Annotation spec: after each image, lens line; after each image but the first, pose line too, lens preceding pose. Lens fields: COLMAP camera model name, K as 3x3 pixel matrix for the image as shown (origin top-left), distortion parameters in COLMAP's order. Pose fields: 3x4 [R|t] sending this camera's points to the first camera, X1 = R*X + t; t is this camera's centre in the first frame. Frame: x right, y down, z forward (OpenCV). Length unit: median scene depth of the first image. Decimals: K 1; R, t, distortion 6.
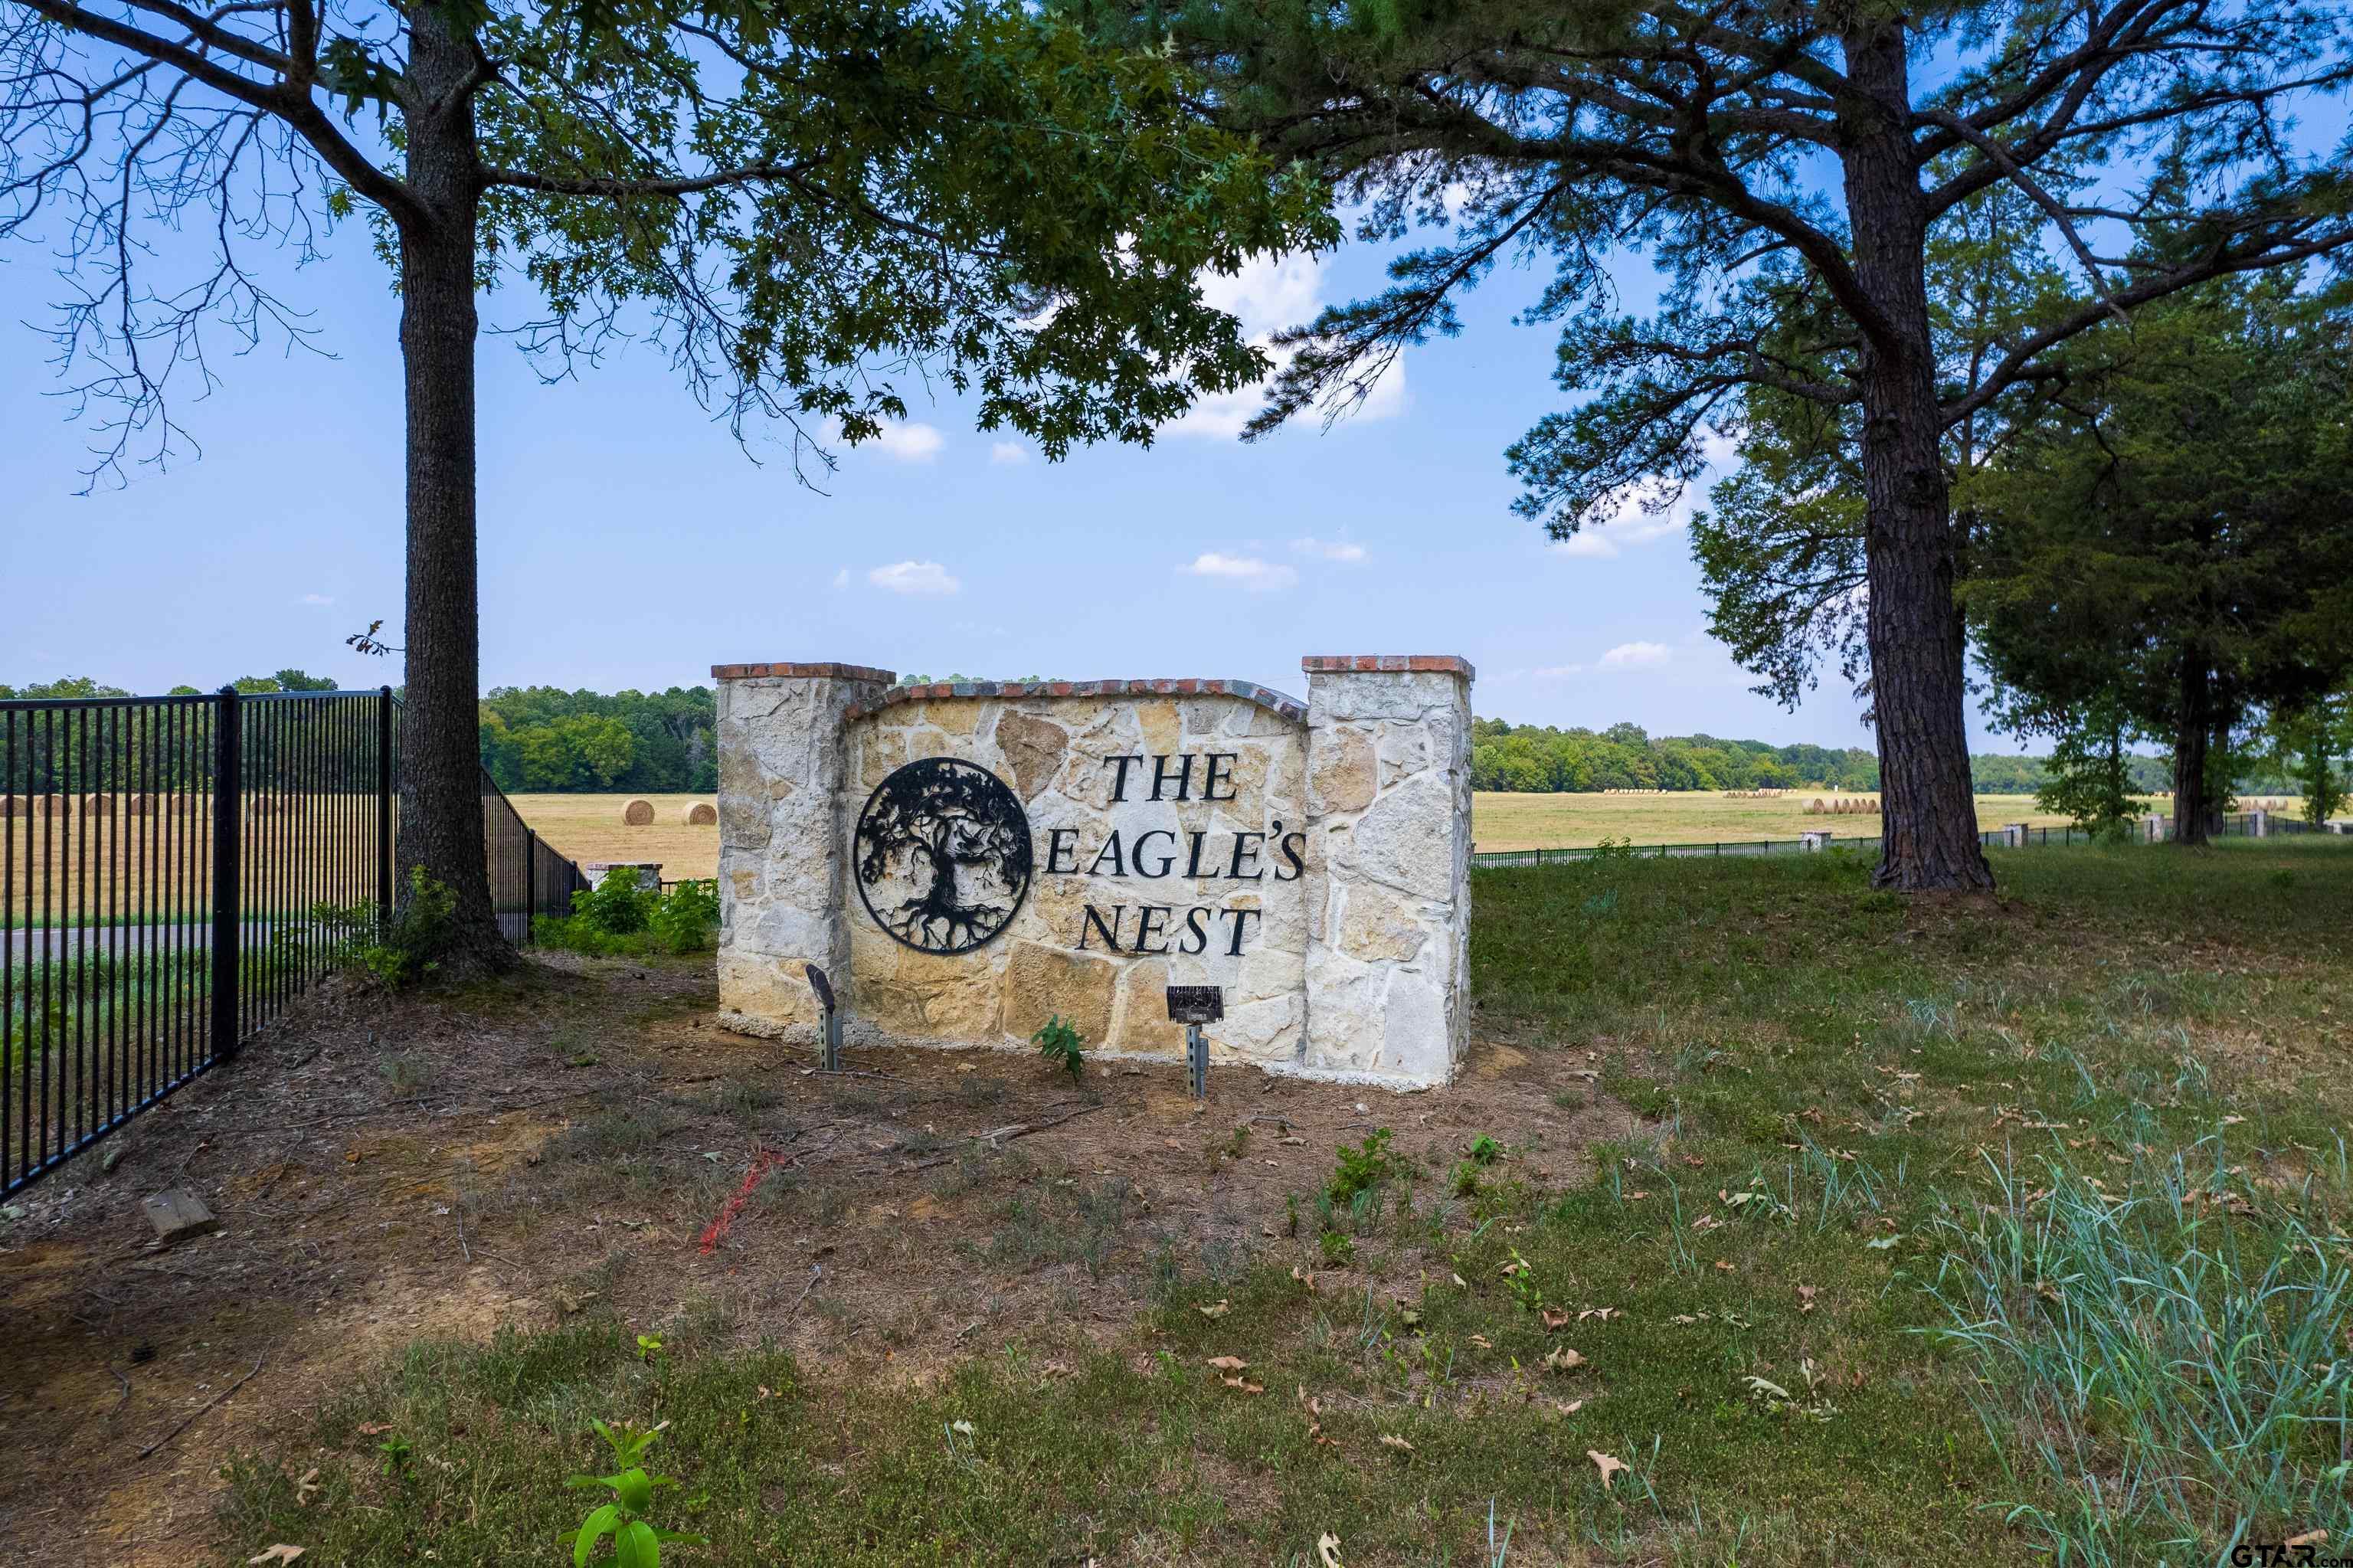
lens RADIAL K [[1499.1, 0, 1176.0], [0, 1499.1, 781.3], [0, 0, 1]] dist [-0.040222, -0.000669]
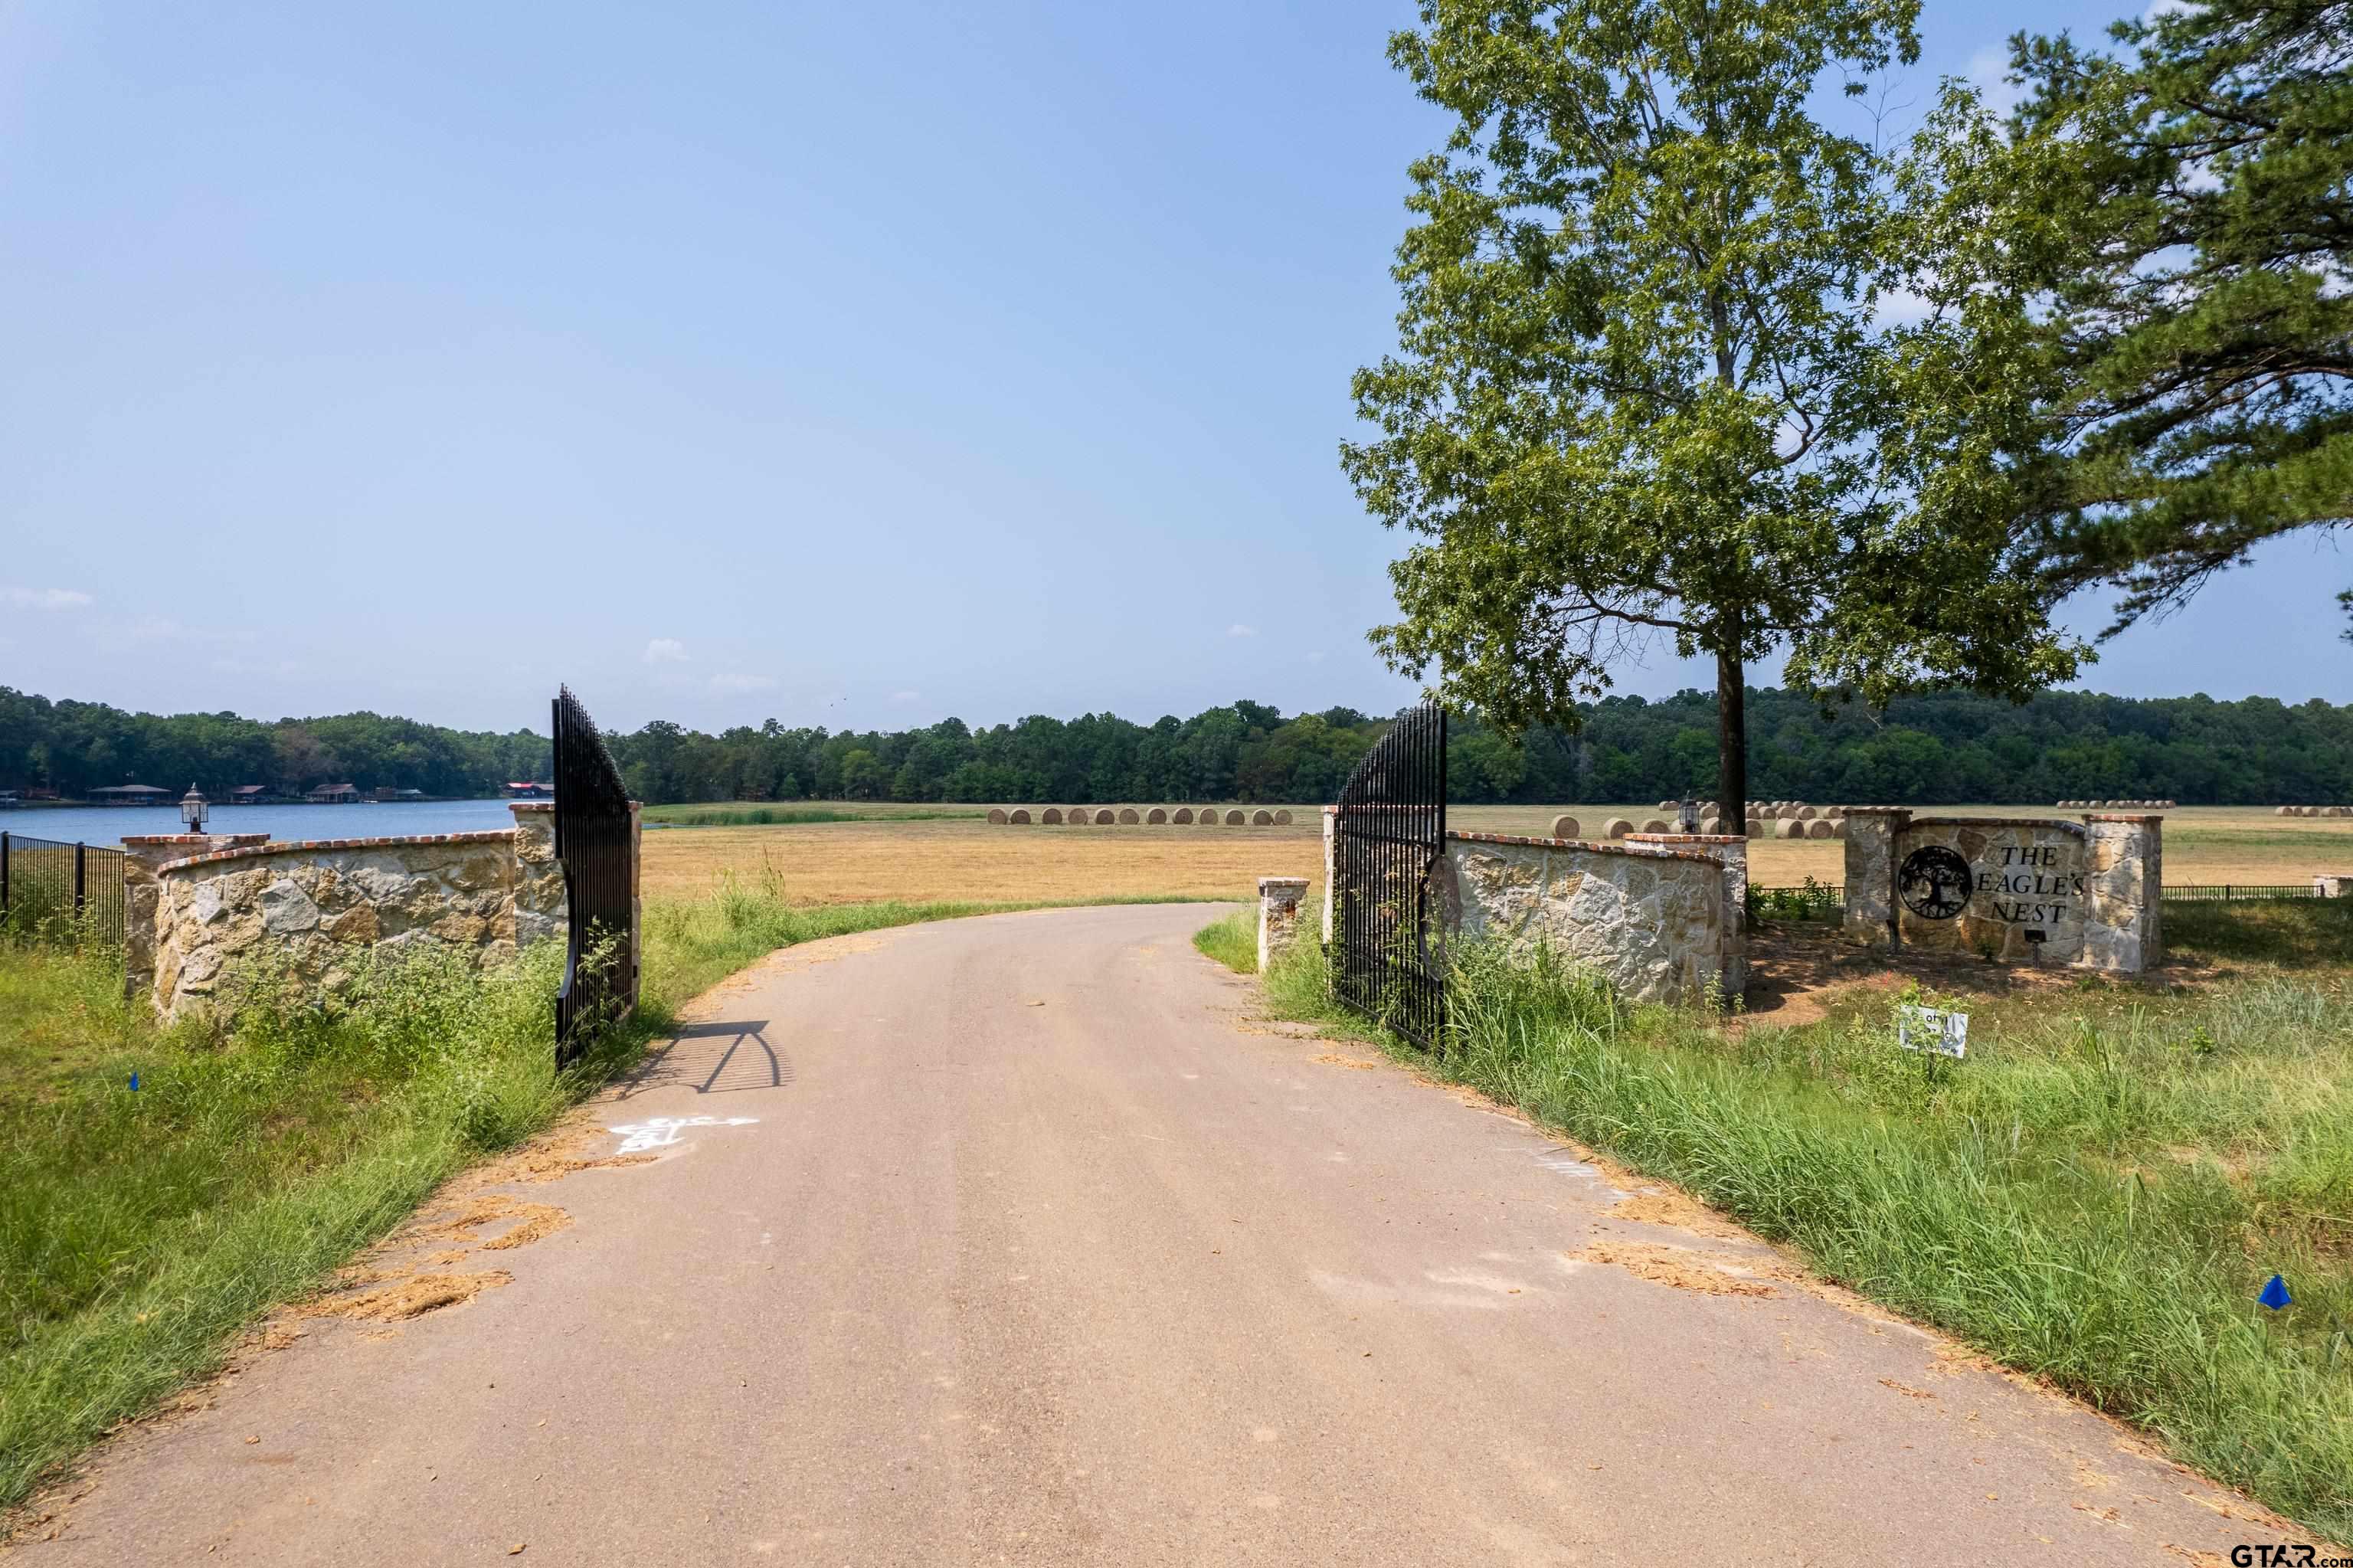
lens RADIAL K [[1499.1, 0, 1175.8], [0, 1499.1, 795.6], [0, 0, 1]] dist [-0.040222, -0.000669]
pose [[0.842431, 0.000825, -0.538803, 0.133804], [0.001158, 0.999994, 0.003340, -0.119336], [0.538802, -0.003438, 0.842425, -2.024957]]
